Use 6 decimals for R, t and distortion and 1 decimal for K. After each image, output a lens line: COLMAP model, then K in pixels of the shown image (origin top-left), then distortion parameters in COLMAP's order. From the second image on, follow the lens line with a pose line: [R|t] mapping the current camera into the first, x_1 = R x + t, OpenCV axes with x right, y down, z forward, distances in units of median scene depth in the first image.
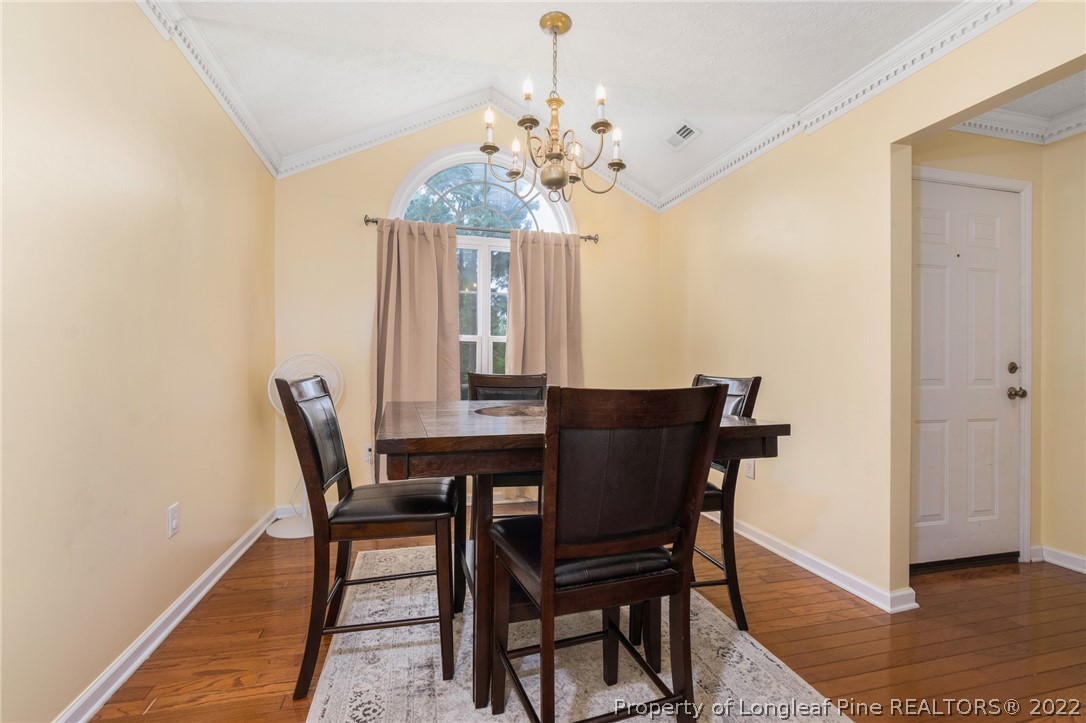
lens RADIAL K [[499.3, 0, 557.4], [0, 499.3, 363.4], [0, 0, 1]] dist [0.001354, -0.001698]
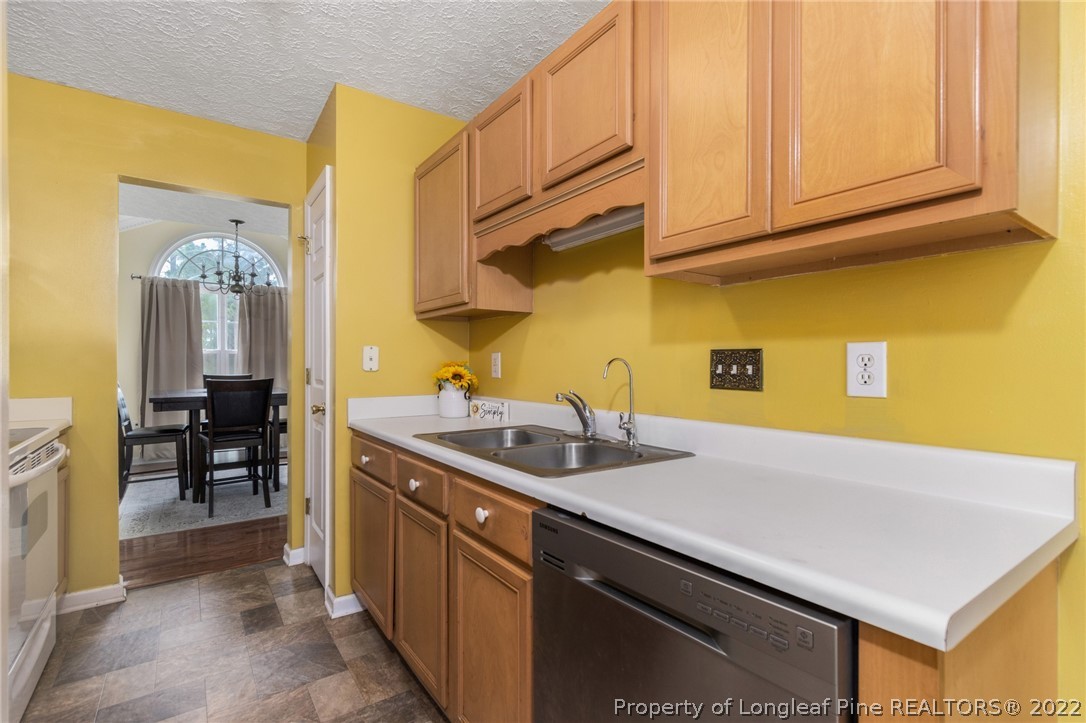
lens RADIAL K [[512.2, 0, 518.7], [0, 512.2, 363.7], [0, 0, 1]] dist [-0.001214, -0.001636]
pose [[0.952944, -0.006975, 0.303067, 0.569863], [0.005950, 0.999973, 0.004307, -0.037699], [-0.303089, -0.002301, 0.952960, -1.808691]]
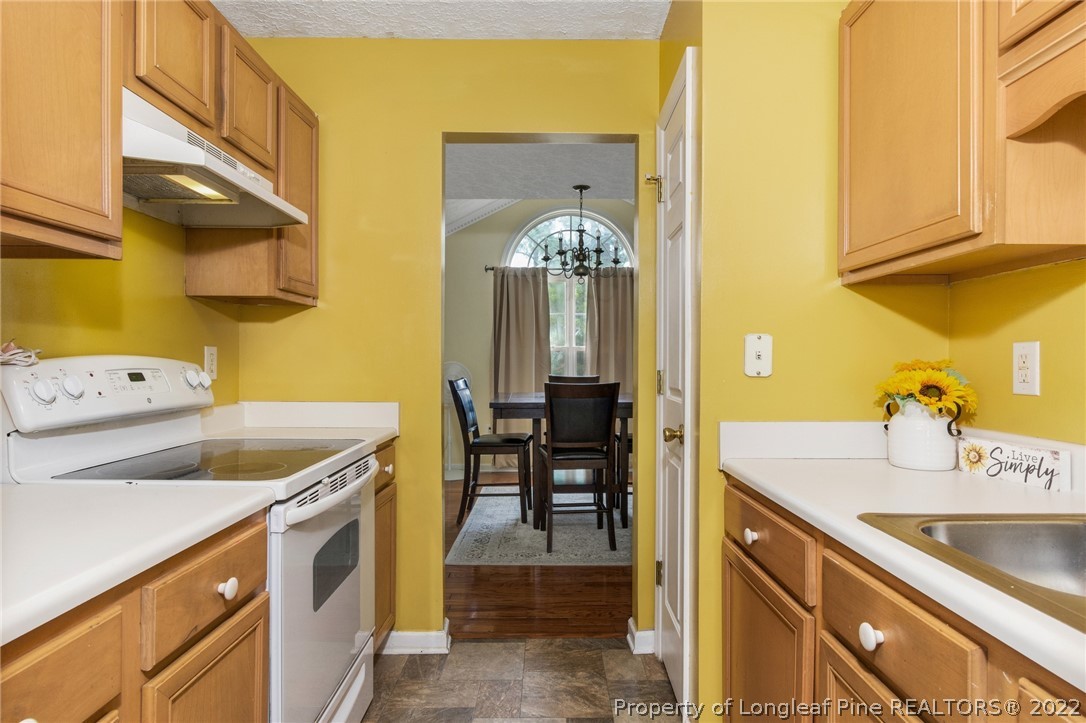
lens RADIAL K [[628.4, 0, 544.9], [0, 628.4, 366.6], [0, 0, 1]] dist [0.004964, -0.006865]
pose [[0.962647, -0.003478, -0.270739, 0.553010], [0.005667, 0.999957, 0.007302, -0.039451], [0.270702, -0.008564, 0.962625, -1.434890]]
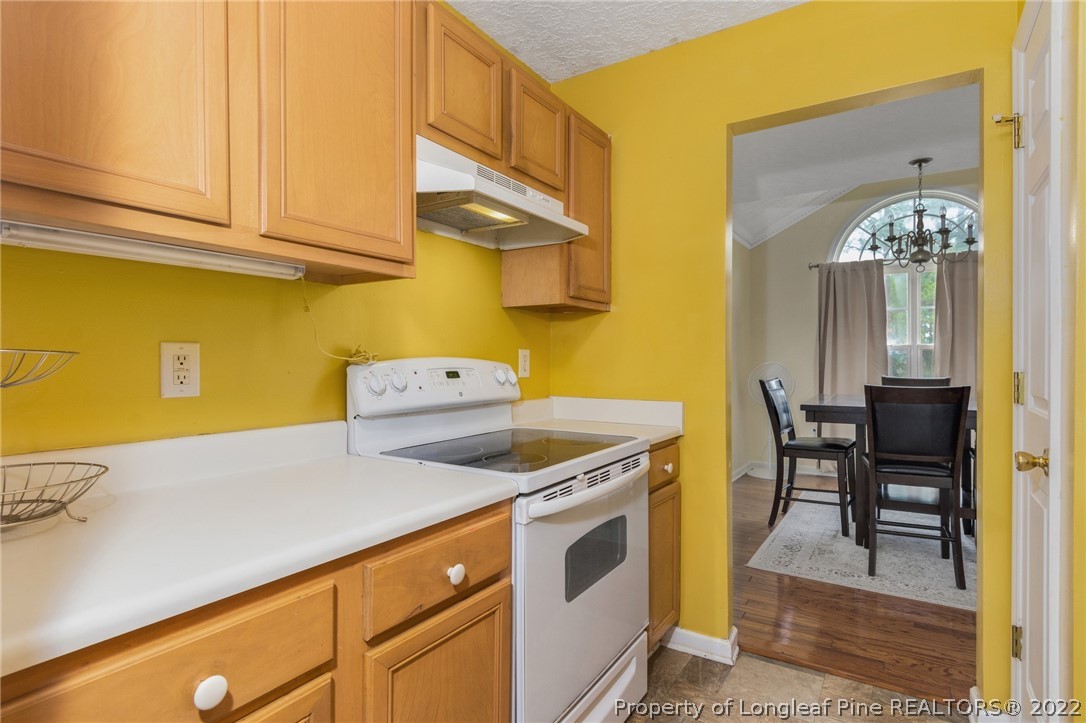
lens RADIAL K [[555.1, 0, 542.5], [0, 555.1, 364.9], [0, 0, 1]] dist [0.002362, -0.003381]
pose [[0.664274, -0.004848, -0.747474, 0.584347], [0.007591, 0.999971, 0.000260, -0.037429], [0.747451, -0.005847, 0.664291, -1.238090]]
